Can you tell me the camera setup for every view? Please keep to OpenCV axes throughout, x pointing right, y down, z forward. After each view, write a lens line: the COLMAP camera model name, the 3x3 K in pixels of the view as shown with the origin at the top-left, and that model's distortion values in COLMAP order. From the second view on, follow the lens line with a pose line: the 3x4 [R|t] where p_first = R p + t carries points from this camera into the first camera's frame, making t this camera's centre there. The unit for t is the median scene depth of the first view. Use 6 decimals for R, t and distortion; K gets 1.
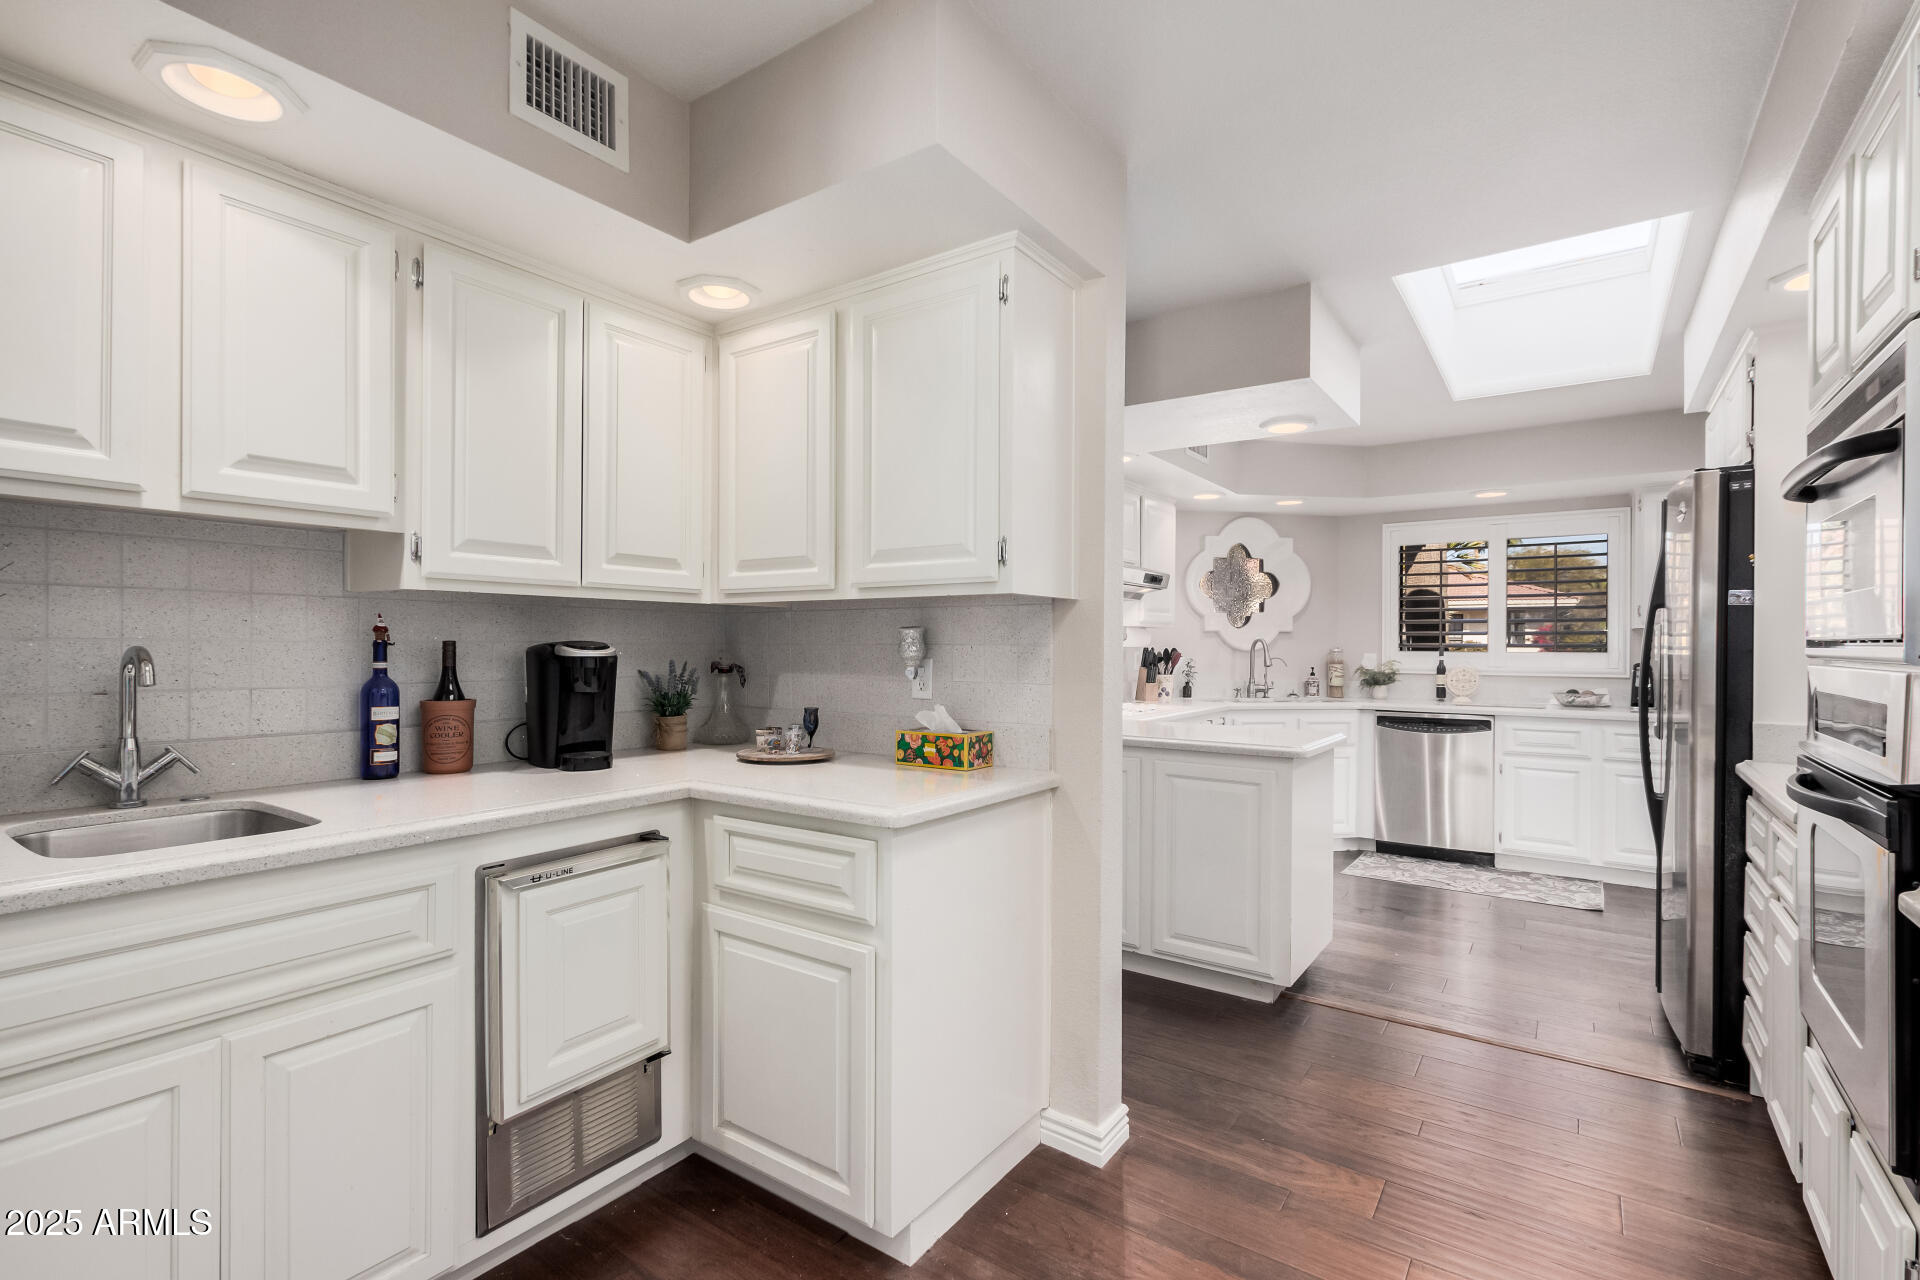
lens RADIAL K [[889.1, 0, 954.3], [0, 889.1, 645.6], [0, 0, 1]] dist [0.005354, 0.000573]
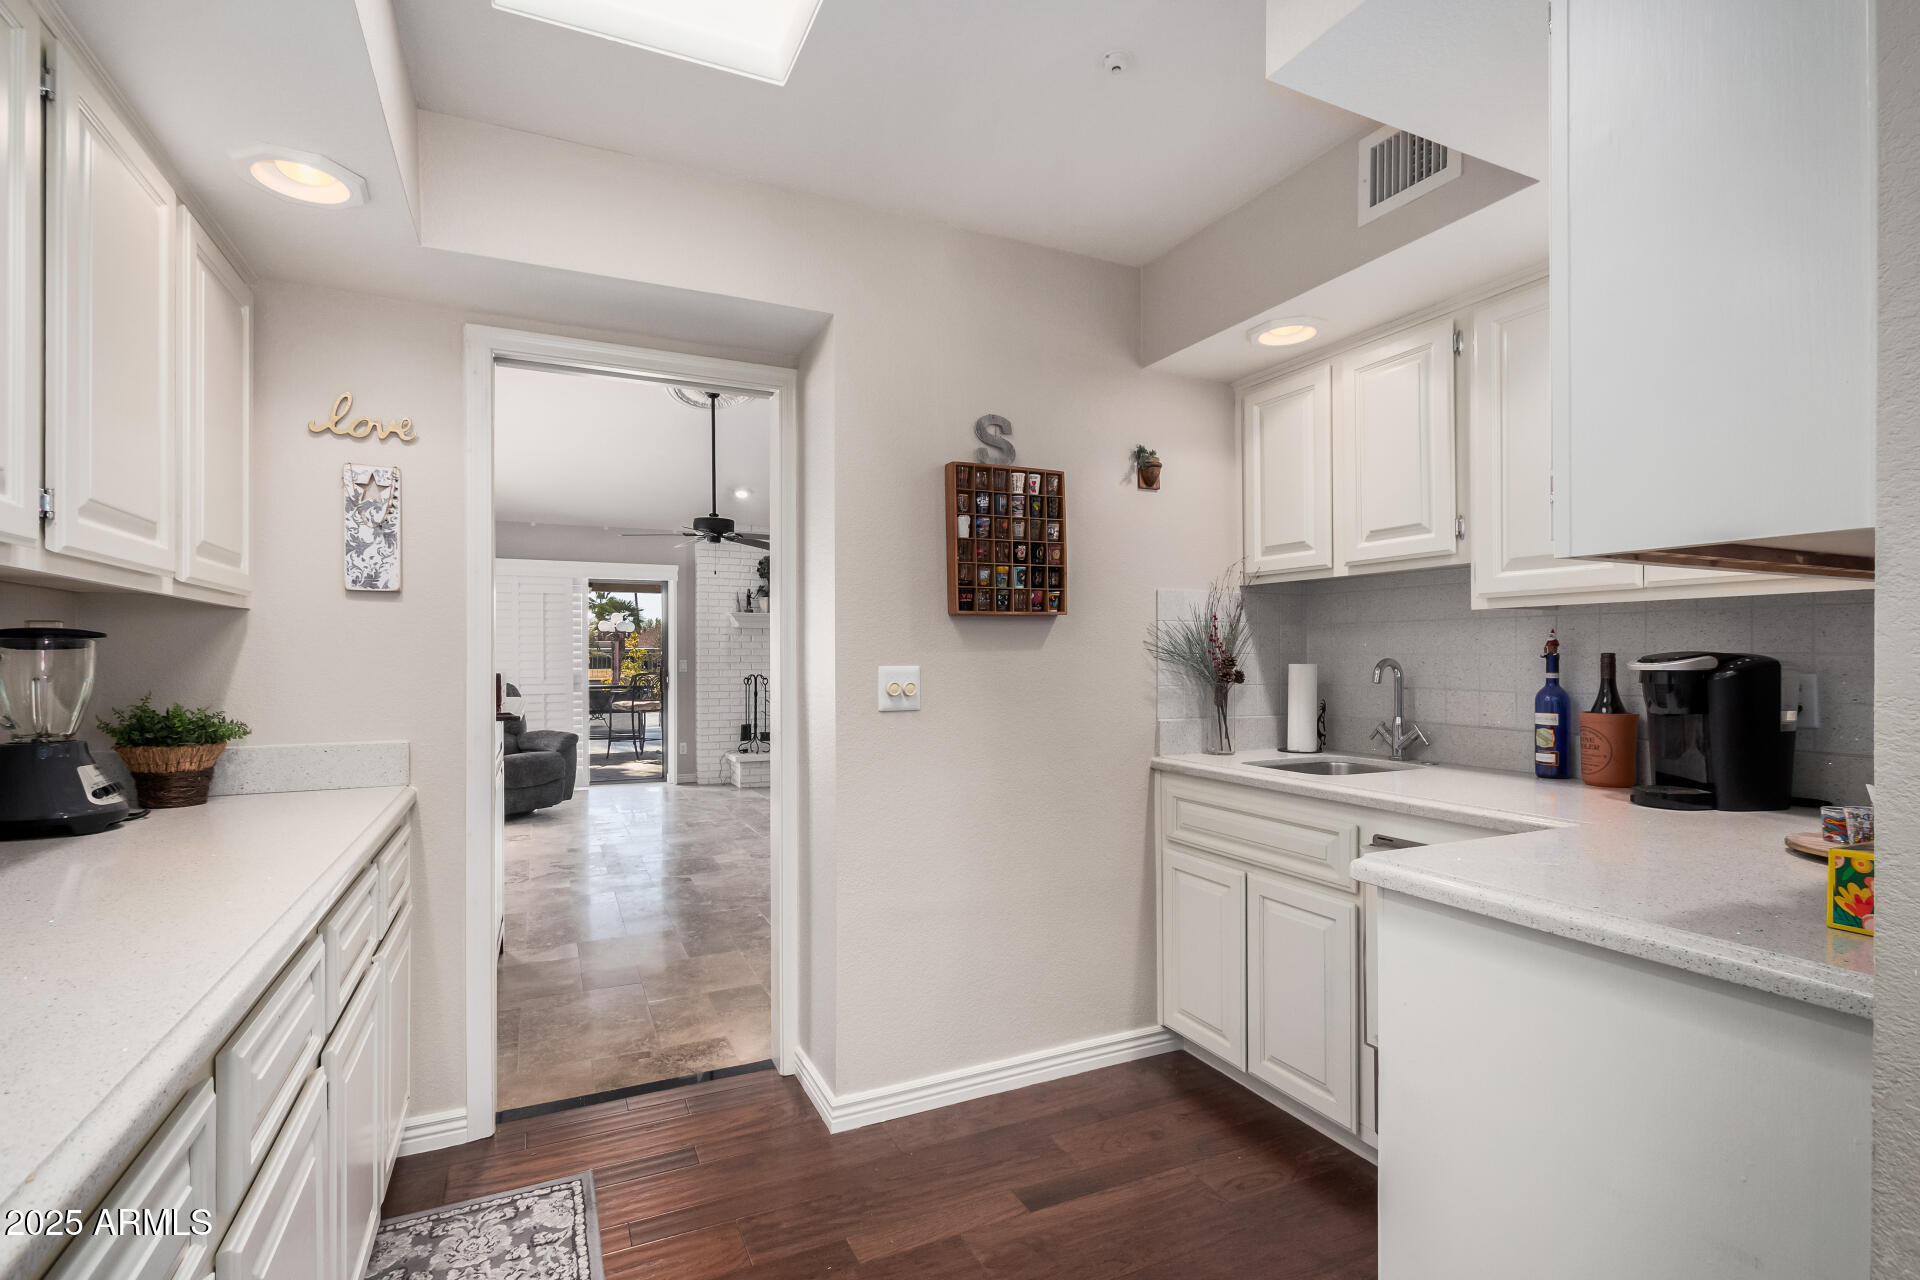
lens RADIAL K [[889.1, 0, 961.3], [0, 889.1, 657.6], [0, 0, 1]] dist [0.005354, 0.000573]
pose [[-0.489057, -0.004948, -0.872238, 0.770982], [-0.003101, 0.999987, -0.003934, 0.006938], [0.872247, 0.000781, -0.489066, 1.016810]]
